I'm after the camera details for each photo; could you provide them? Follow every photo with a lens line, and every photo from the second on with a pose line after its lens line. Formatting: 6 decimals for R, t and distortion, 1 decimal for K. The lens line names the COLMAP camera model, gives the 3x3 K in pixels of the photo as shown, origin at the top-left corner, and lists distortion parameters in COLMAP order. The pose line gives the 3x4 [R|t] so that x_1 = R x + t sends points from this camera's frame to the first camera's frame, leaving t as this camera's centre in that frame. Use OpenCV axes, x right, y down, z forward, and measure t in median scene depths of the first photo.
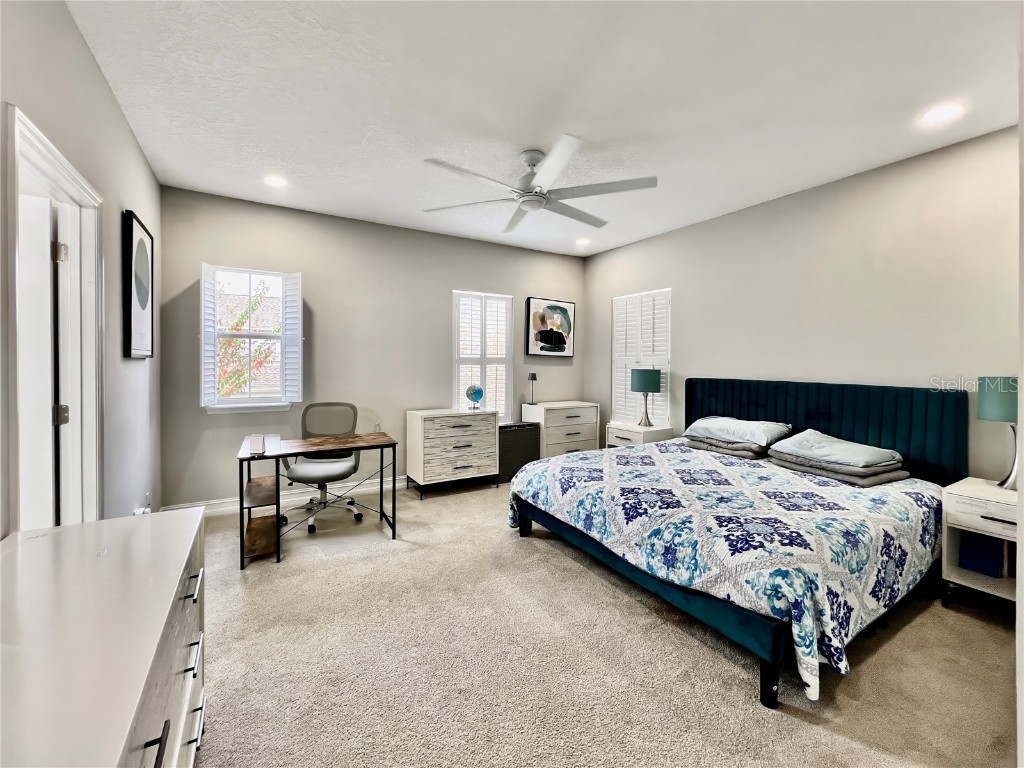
lens RADIAL K [[432.4, 0, 517.0], [0, 432.4, 366.9], [0, 0, 1]] dist [-0.000353, 0.000017]
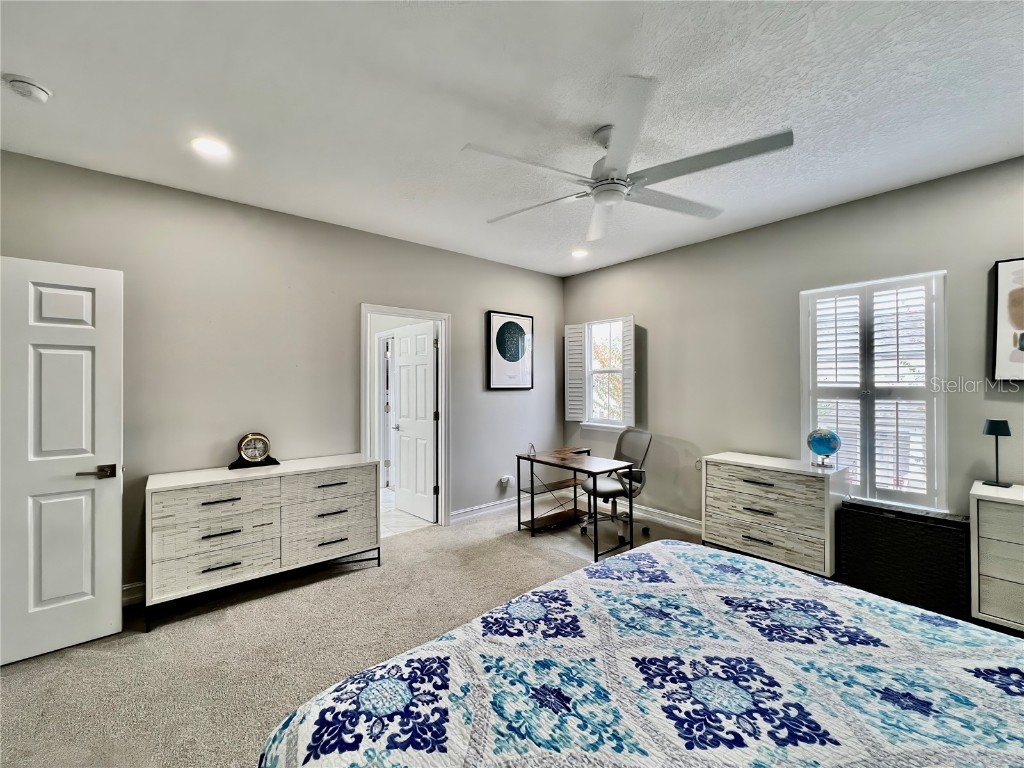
lens RADIAL K [[420.0, 0, 510.2], [0, 420.0, 379.2], [0, 0, 1]] dist [-0.003864, -0.000089]
pose [[0.127932, -0.016546, -0.991645, 0.572276], [-0.013532, 0.999739, -0.018426, -0.020074], [0.991691, 0.015776, 0.127675, 0.545886]]
